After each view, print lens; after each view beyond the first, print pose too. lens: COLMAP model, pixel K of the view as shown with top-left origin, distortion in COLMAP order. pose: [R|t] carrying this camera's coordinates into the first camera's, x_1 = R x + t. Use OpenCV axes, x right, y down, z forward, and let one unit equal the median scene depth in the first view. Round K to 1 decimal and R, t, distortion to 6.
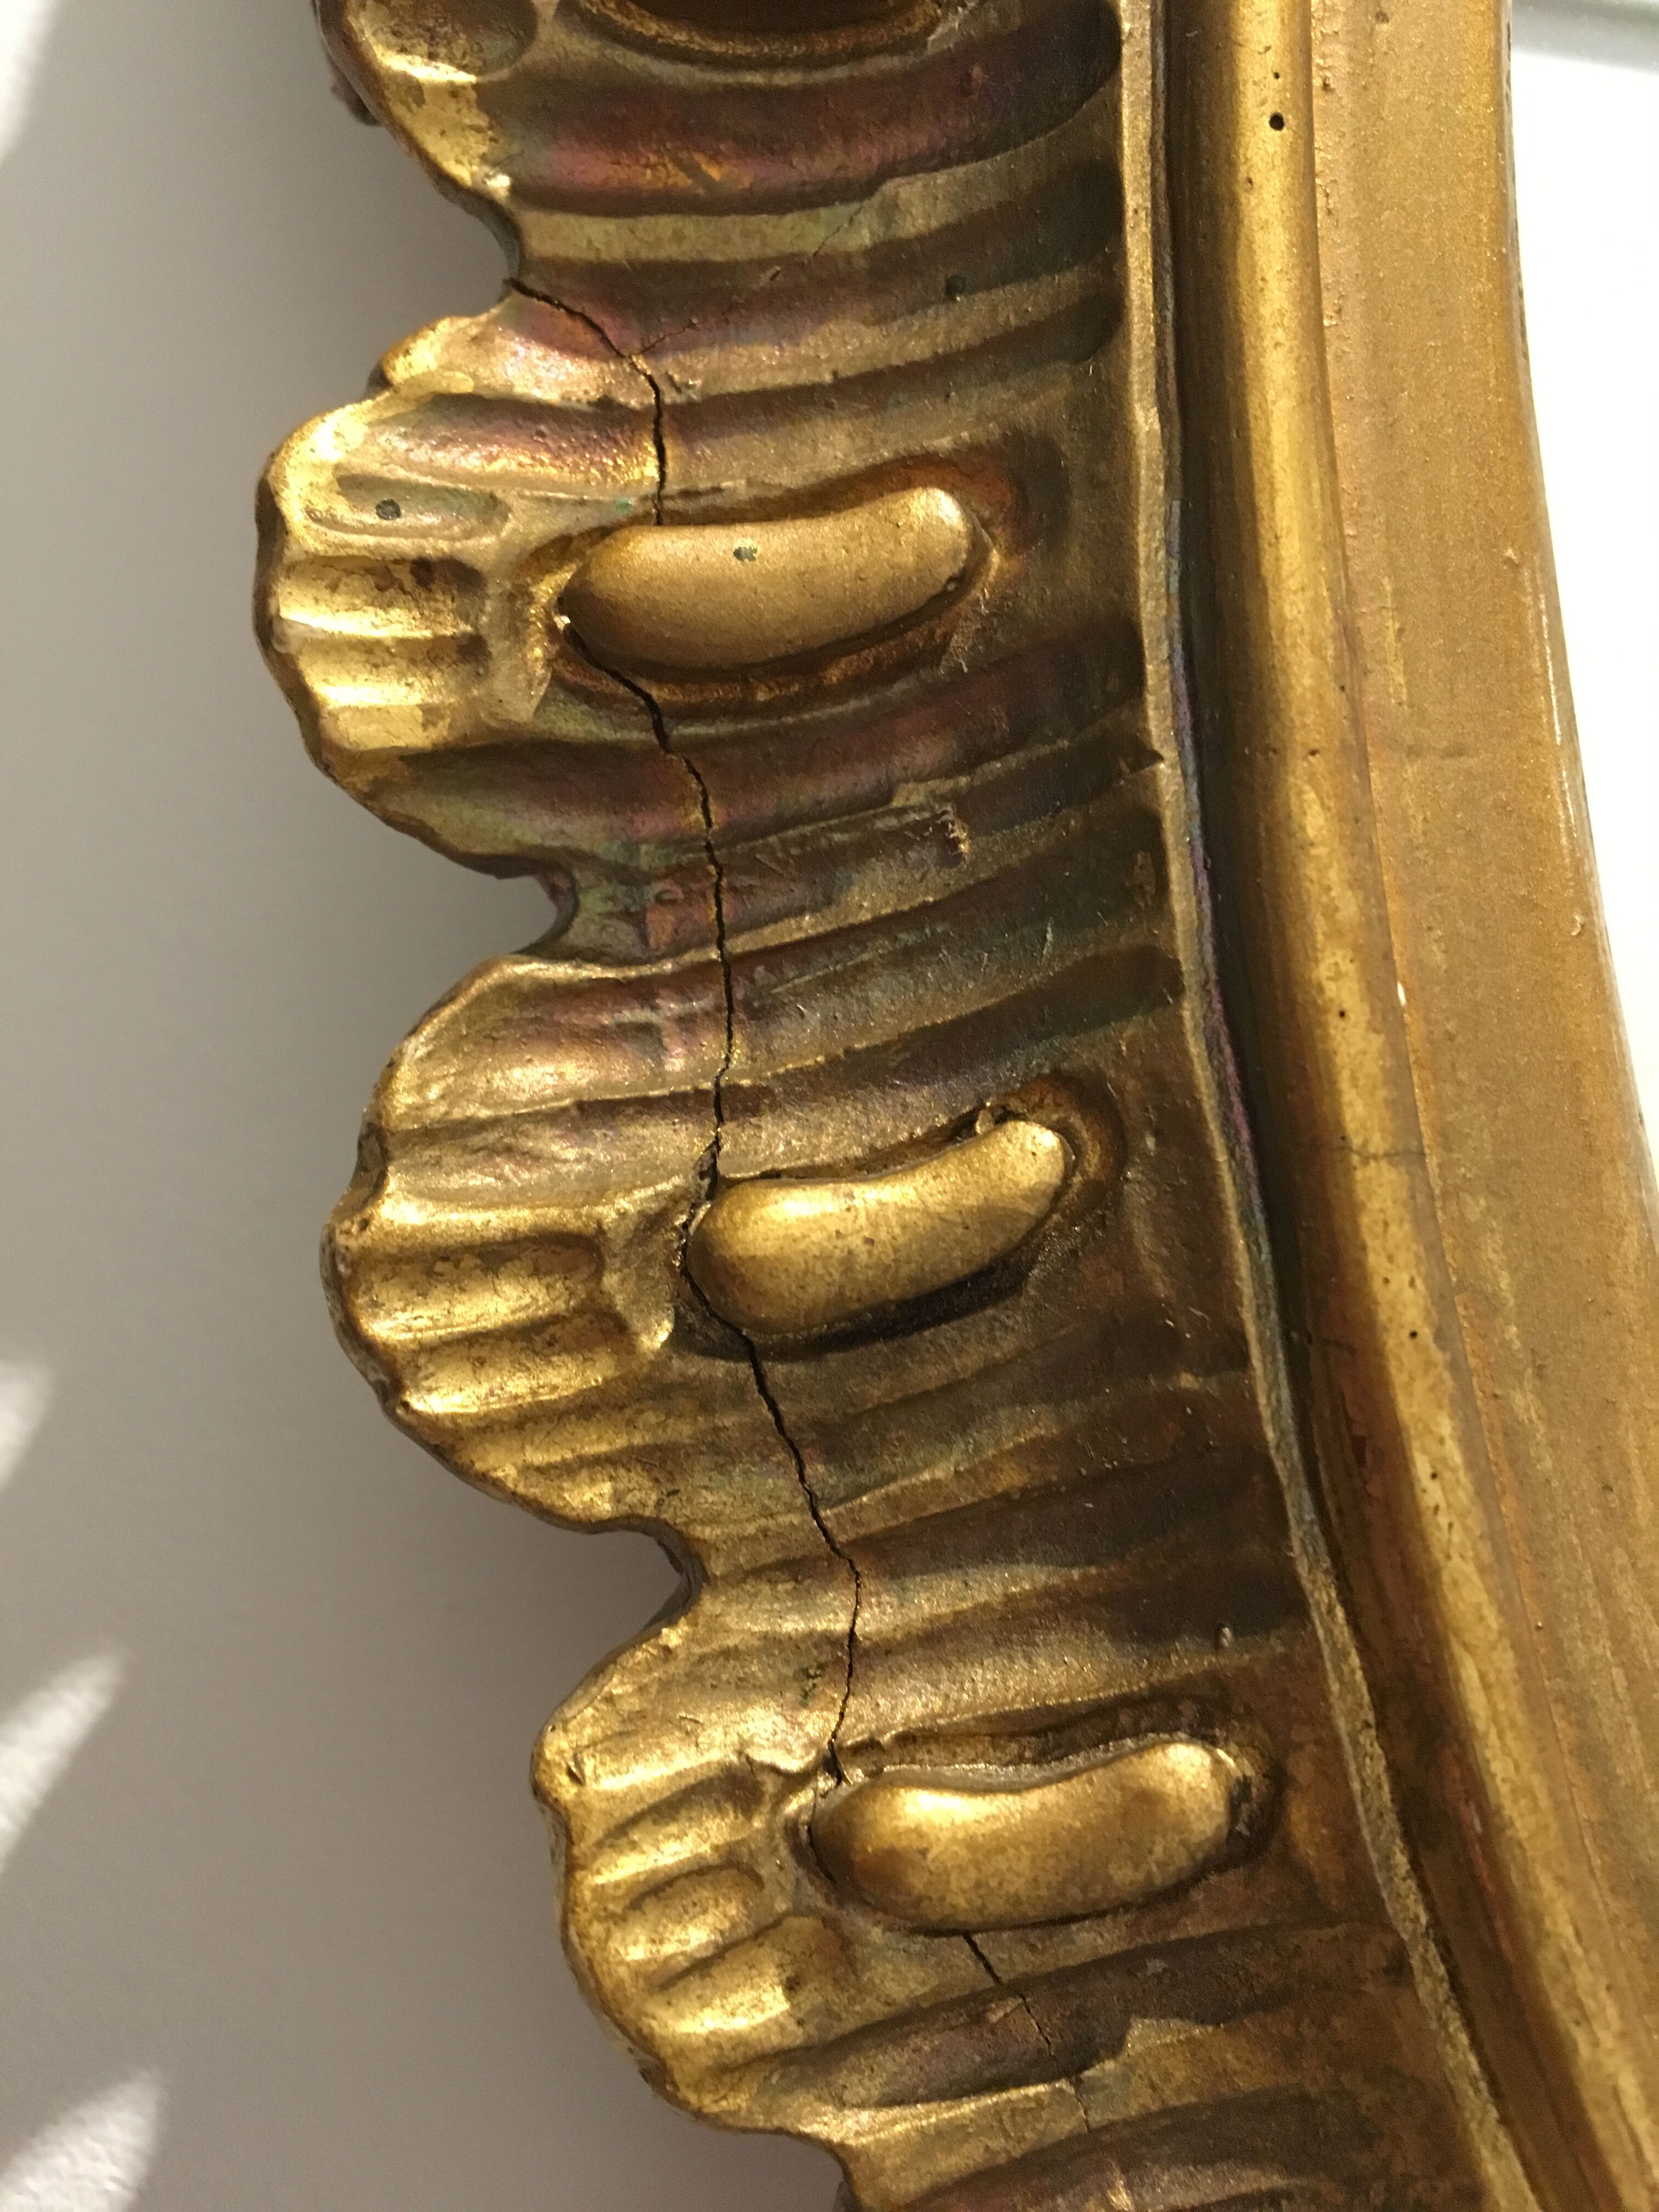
lens RADIAL K [[1947.0, 0, 829.5], [0, 1947.0, 1106.0], [0, 0, 1]] dist [0.096326, -0.244333]
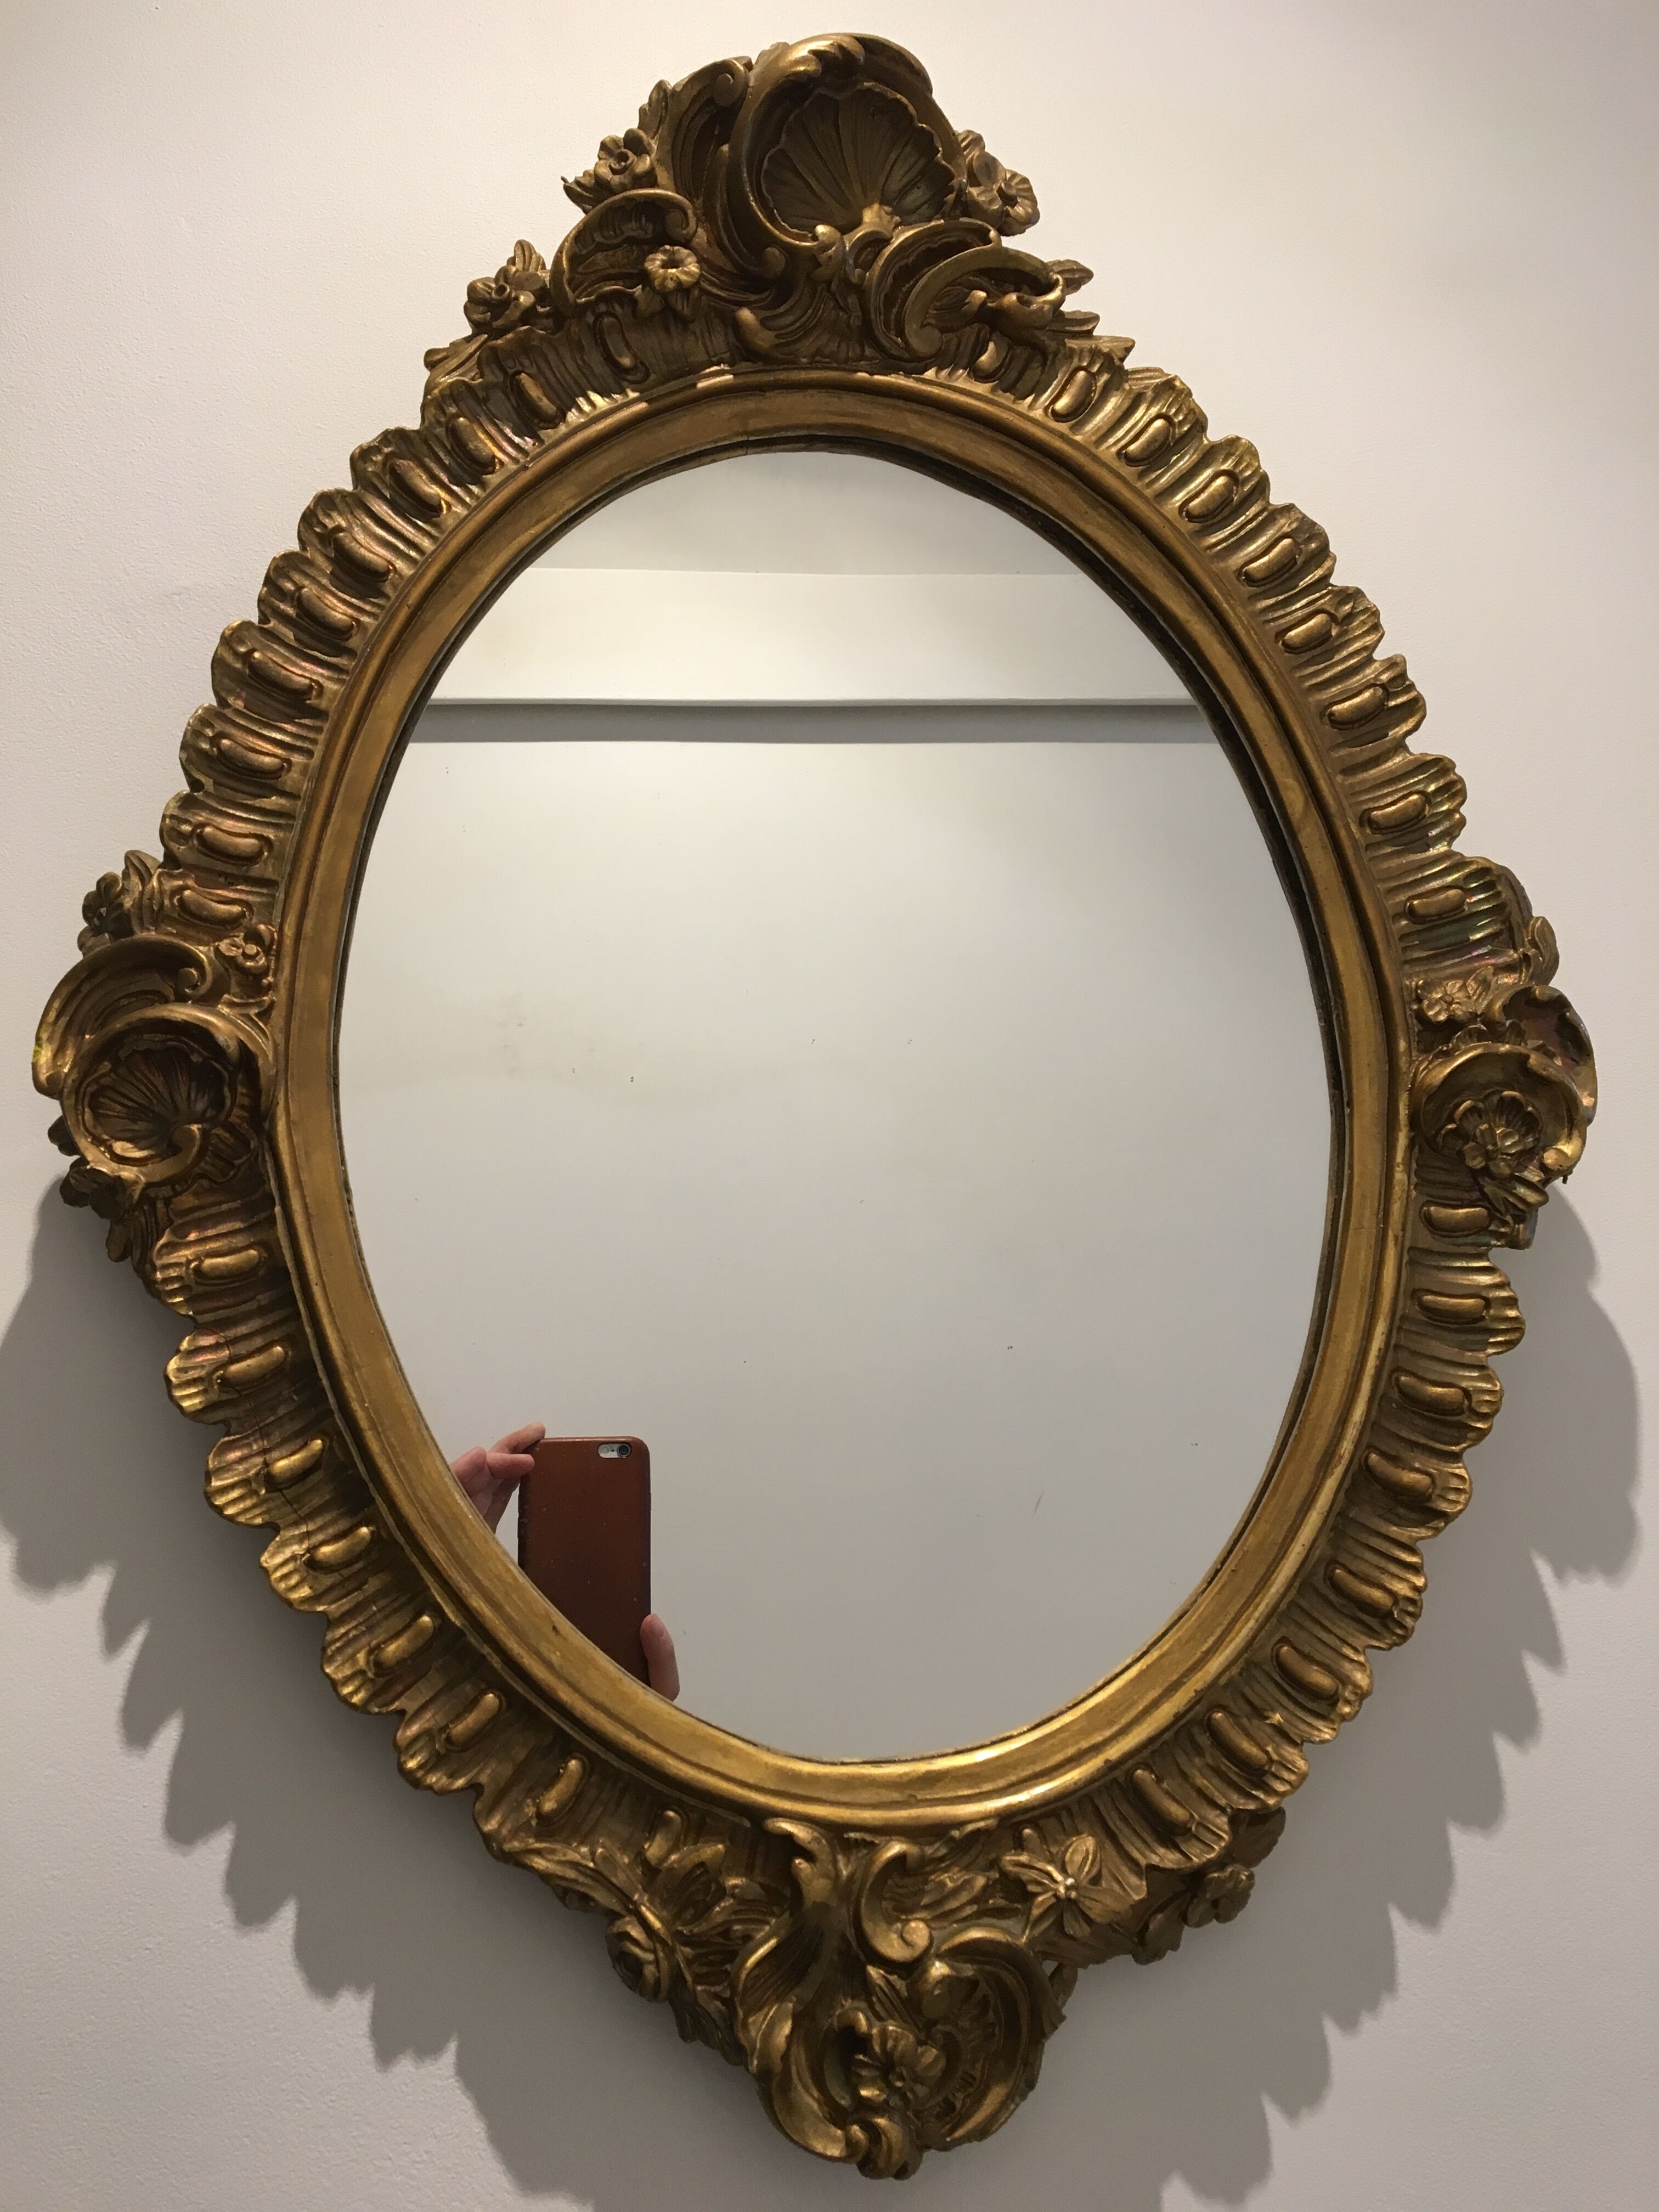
lens RADIAL K [[1869.3, 0, 825.6], [0, 1869.3, 1104.7], [0, 0, 1]] dist [0.079003, -0.127866]
pose [[0.925466, -0.228266, 0.302337, 0.034393], [0.276949, 0.952209, -0.128831, 0.212354], [-0.258481, 0.202961, 0.944455, -5.257598]]
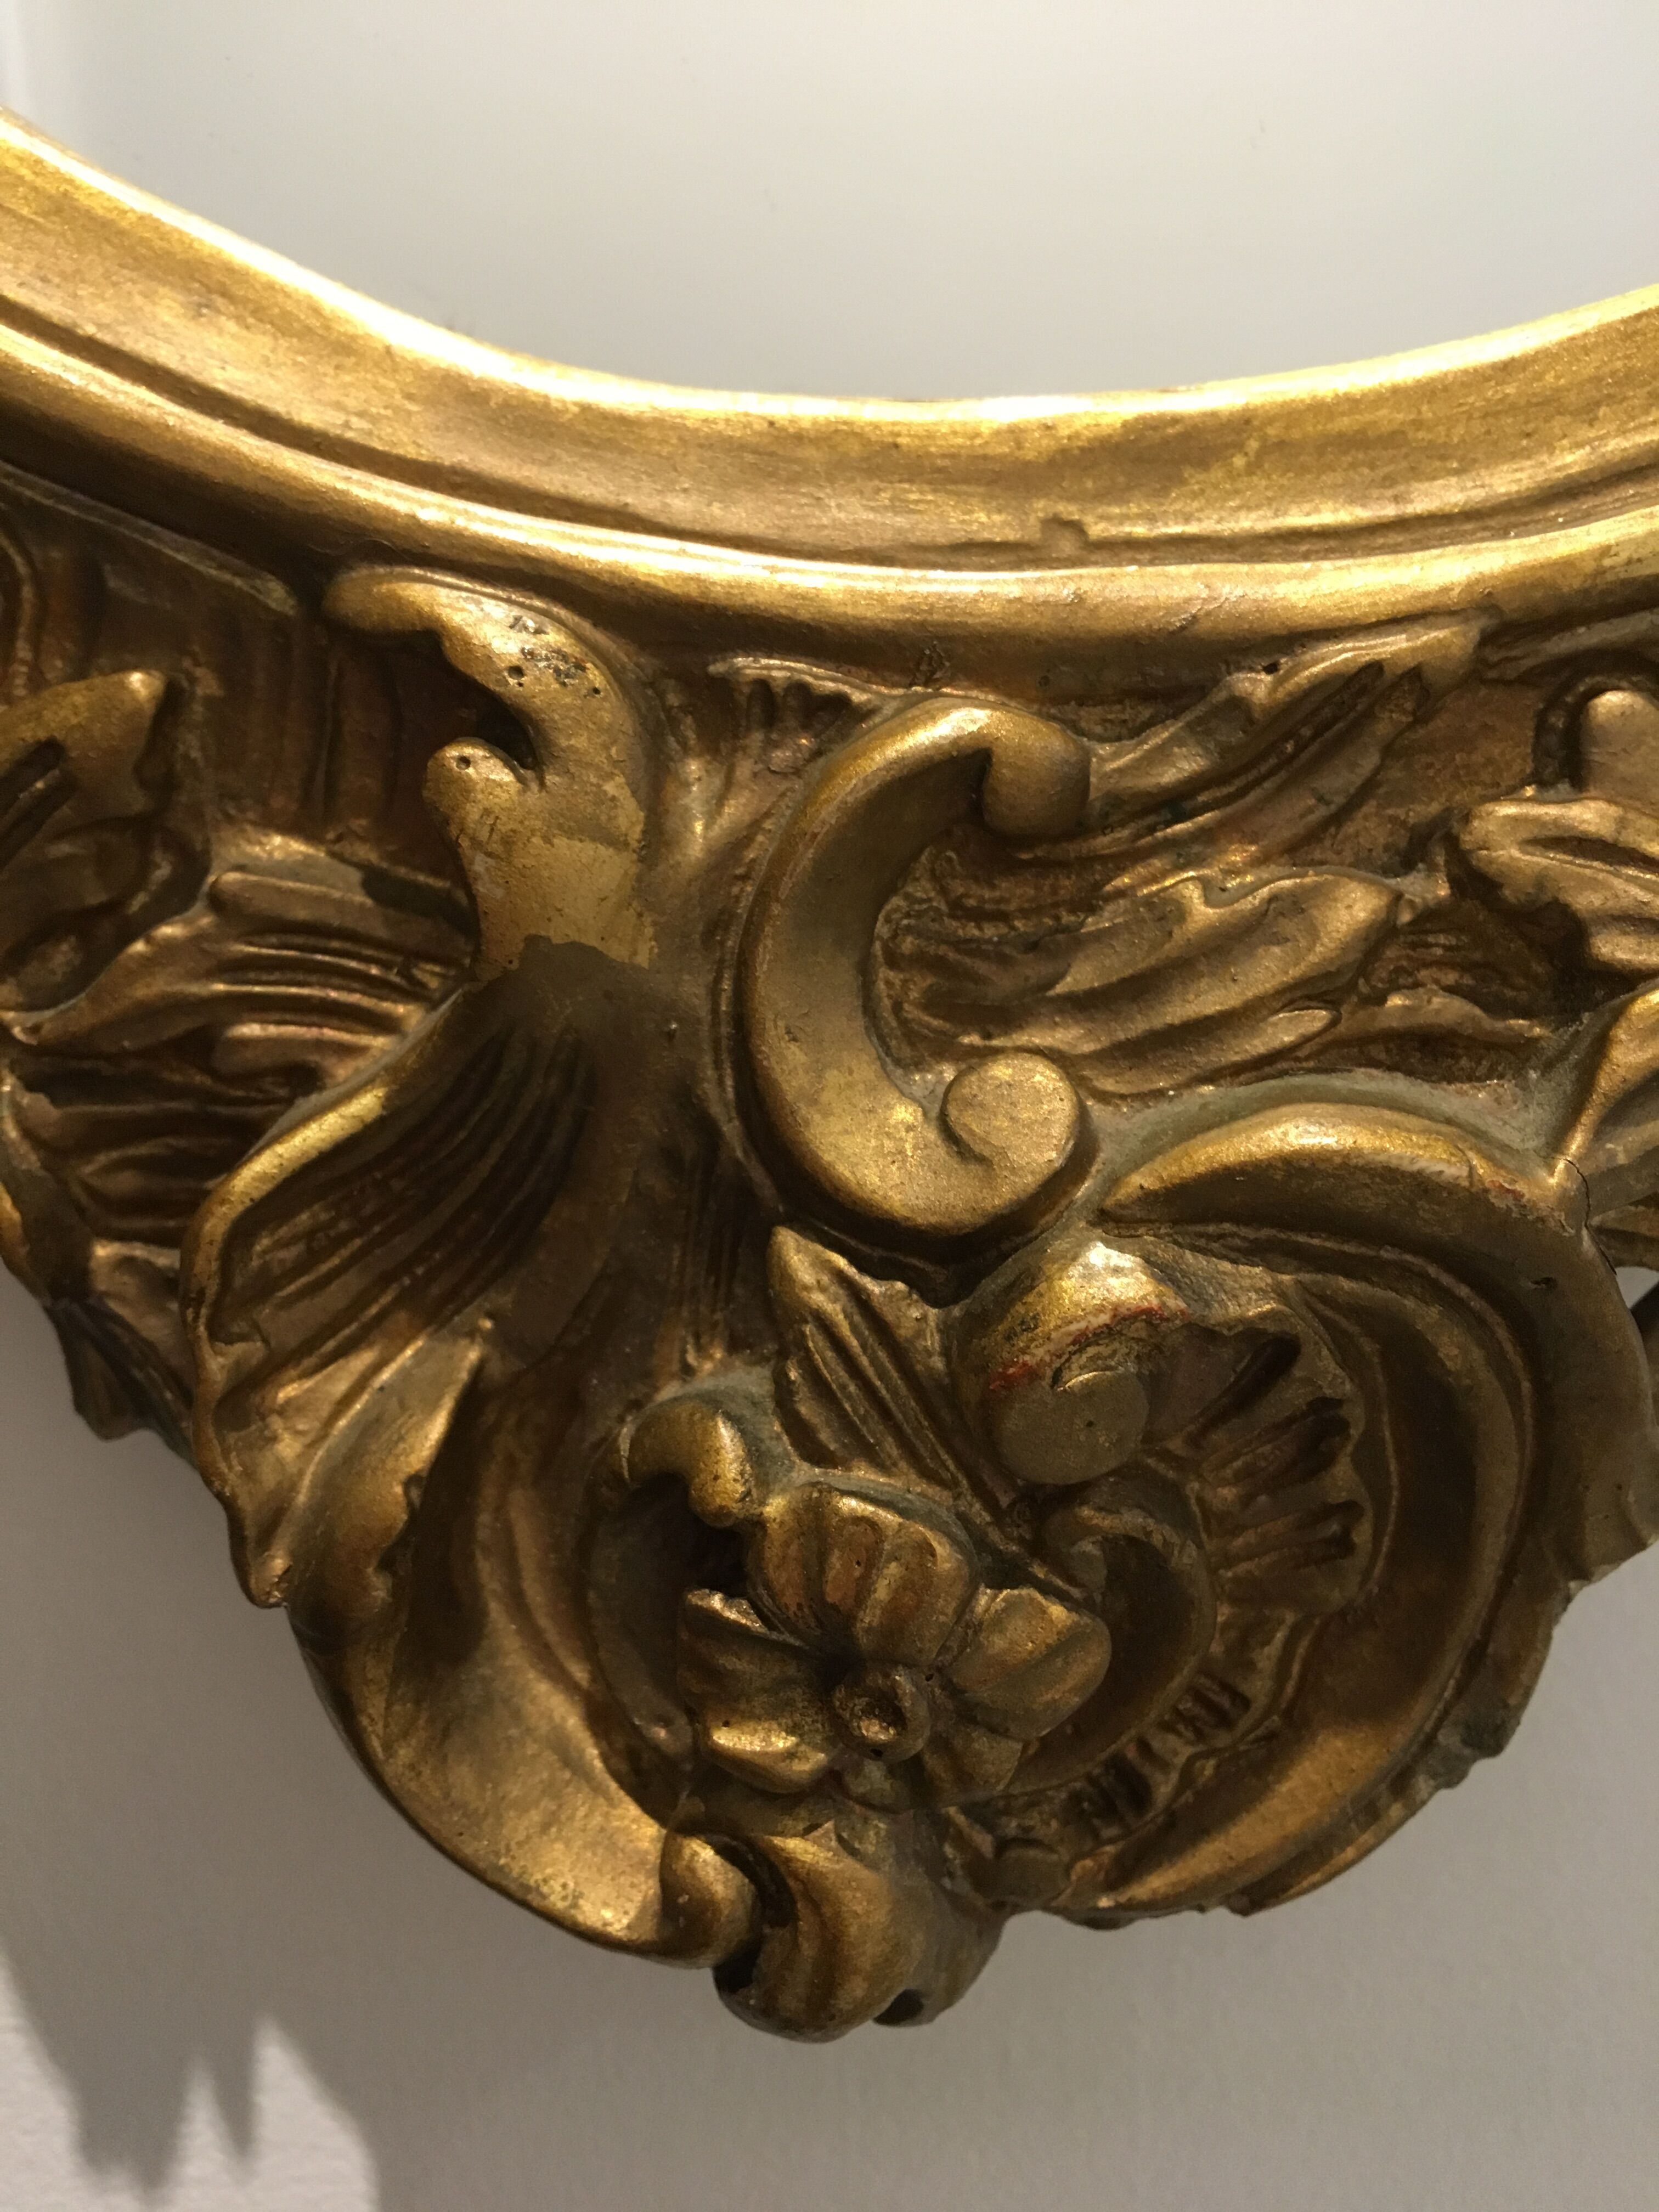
lens RADIAL K [[1947.0, 0, 829.5], [0, 1947.0, 1106.0], [0, 0, 1]] dist [0.096326, -0.244333]
pose [[0.965402, -0.259763, 0.022838, 1.312045], [0.249163, 0.944739, 0.213040, 1.653733], [-0.076916, -0.199978, 0.976777, -0.588415]]
